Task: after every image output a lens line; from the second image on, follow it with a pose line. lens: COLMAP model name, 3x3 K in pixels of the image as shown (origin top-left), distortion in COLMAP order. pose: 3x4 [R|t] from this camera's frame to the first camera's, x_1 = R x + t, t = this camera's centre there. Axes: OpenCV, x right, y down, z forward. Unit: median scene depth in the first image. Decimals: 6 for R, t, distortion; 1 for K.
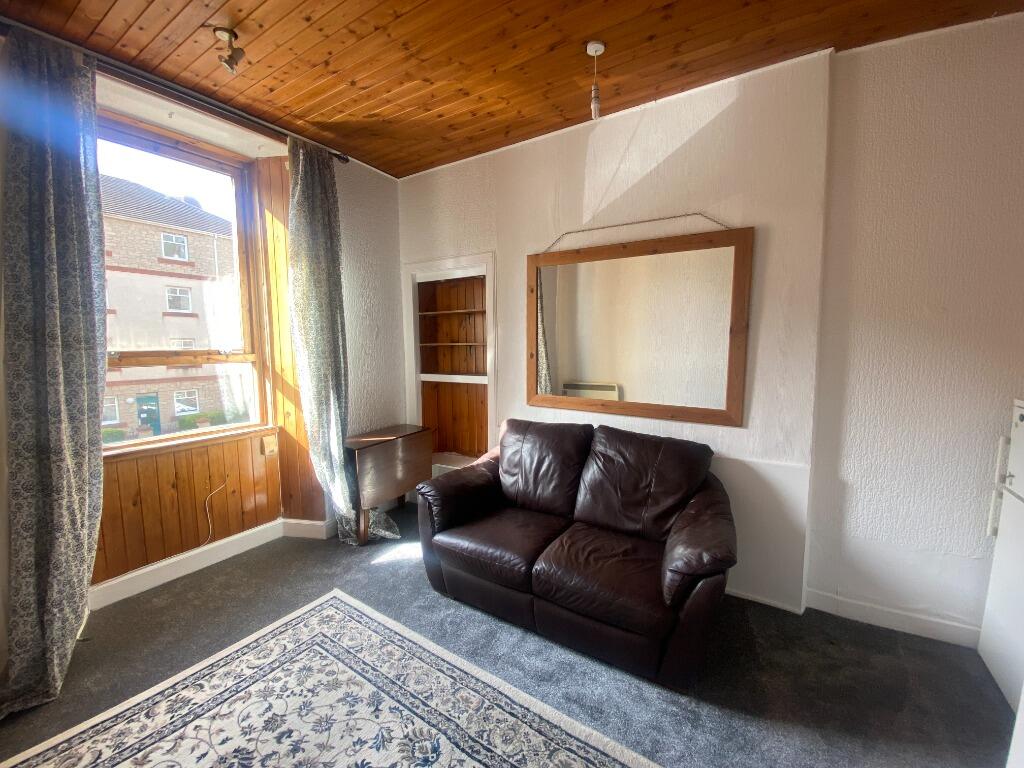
lens RADIAL K [[416.4, 0, 515.6], [0, 416.4, 385.8], [0, 0, 1]] dist [0.015681, -0.001870]
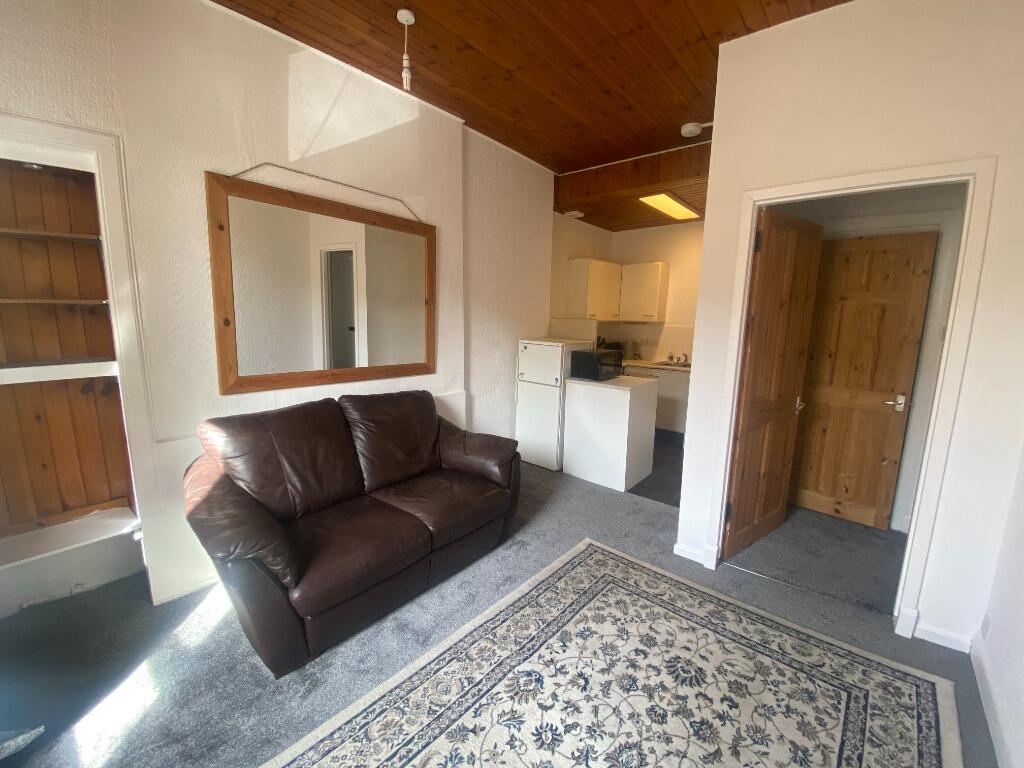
lens RADIAL K [[416.4, 0, 500.8], [0, 416.4, 385.7], [0, 0, 1]] dist [0.015681, -0.001870]
pose [[0.164668, -0.153942, 0.974262, -1.000021], [0.083203, 0.986393, 0.141796, -0.048120], [-0.982834, 0.057712, 0.175236, 0.710423]]
